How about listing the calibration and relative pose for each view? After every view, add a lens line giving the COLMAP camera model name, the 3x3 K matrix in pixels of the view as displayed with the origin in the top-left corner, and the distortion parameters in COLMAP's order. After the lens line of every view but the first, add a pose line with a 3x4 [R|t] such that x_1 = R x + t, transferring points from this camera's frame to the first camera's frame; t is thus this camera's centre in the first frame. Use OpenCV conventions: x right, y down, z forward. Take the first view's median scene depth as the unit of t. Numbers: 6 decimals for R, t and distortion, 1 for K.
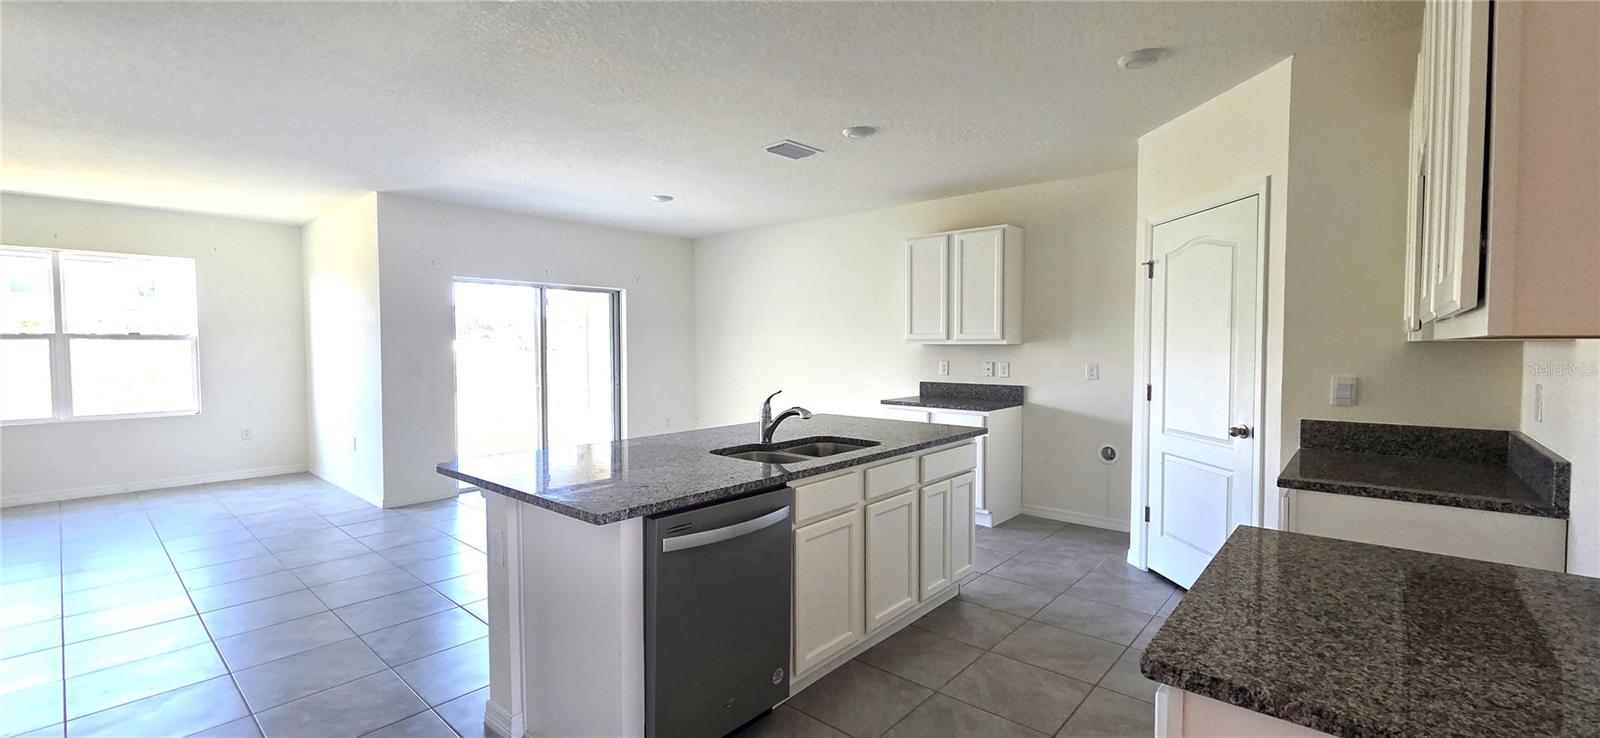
lens RADIAL K [[657.0, 0, 800.0], [0, 657.0, 369.0], [0, 0, 1]] dist [0.000166, 0.000083]
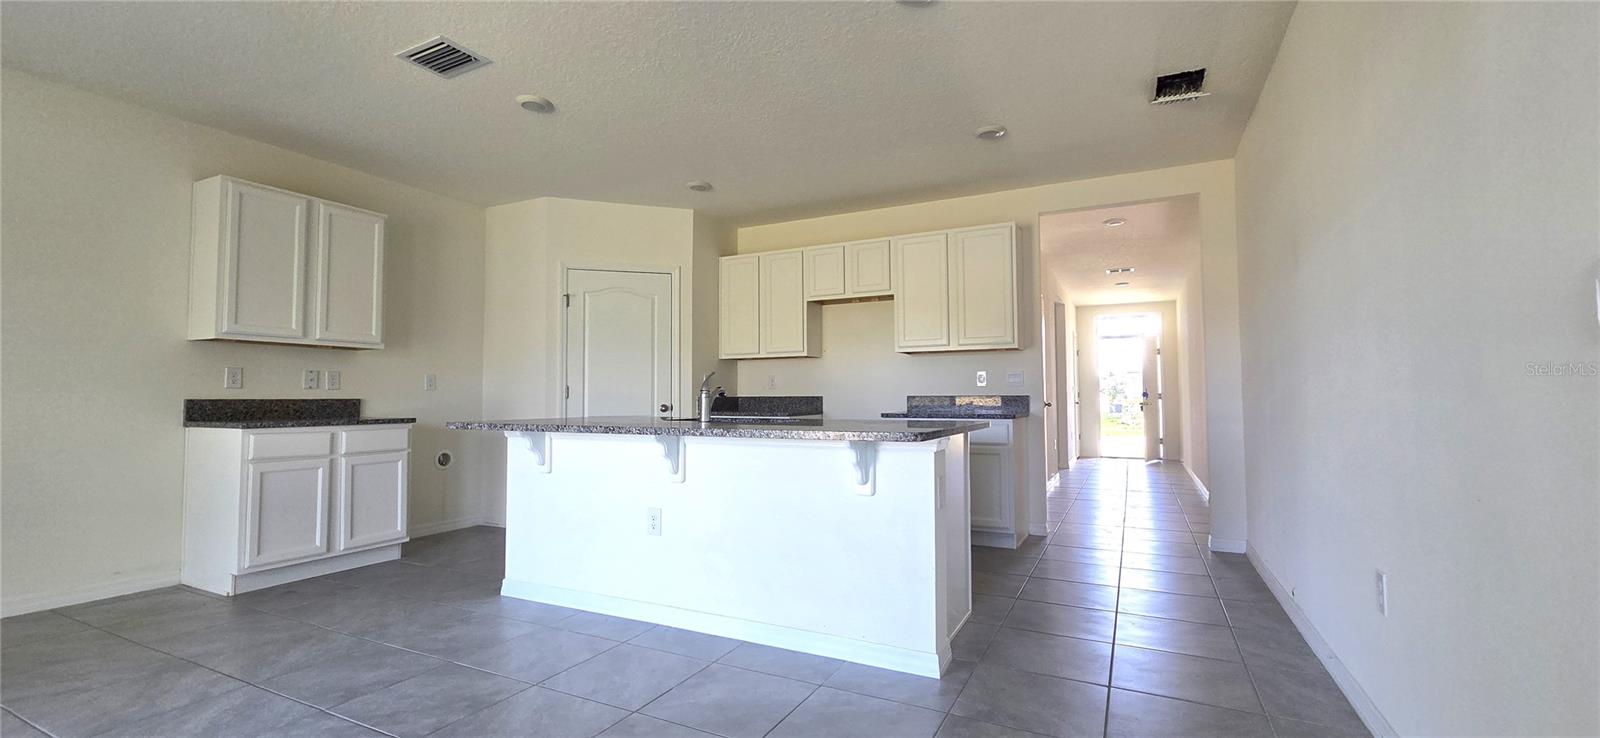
lens RADIAL K [[657.0, 0, 800.0], [0, 657.0, 369.0], [0, 0, 1]] dist [0.000166, 0.000083]
pose [[-0.253343, 0.048085, 0.966181, -0.642613], [0.042710, 0.998346, -0.038487, 0.044239], [-0.966433, 0.031516, -0.254977, 0.653471]]
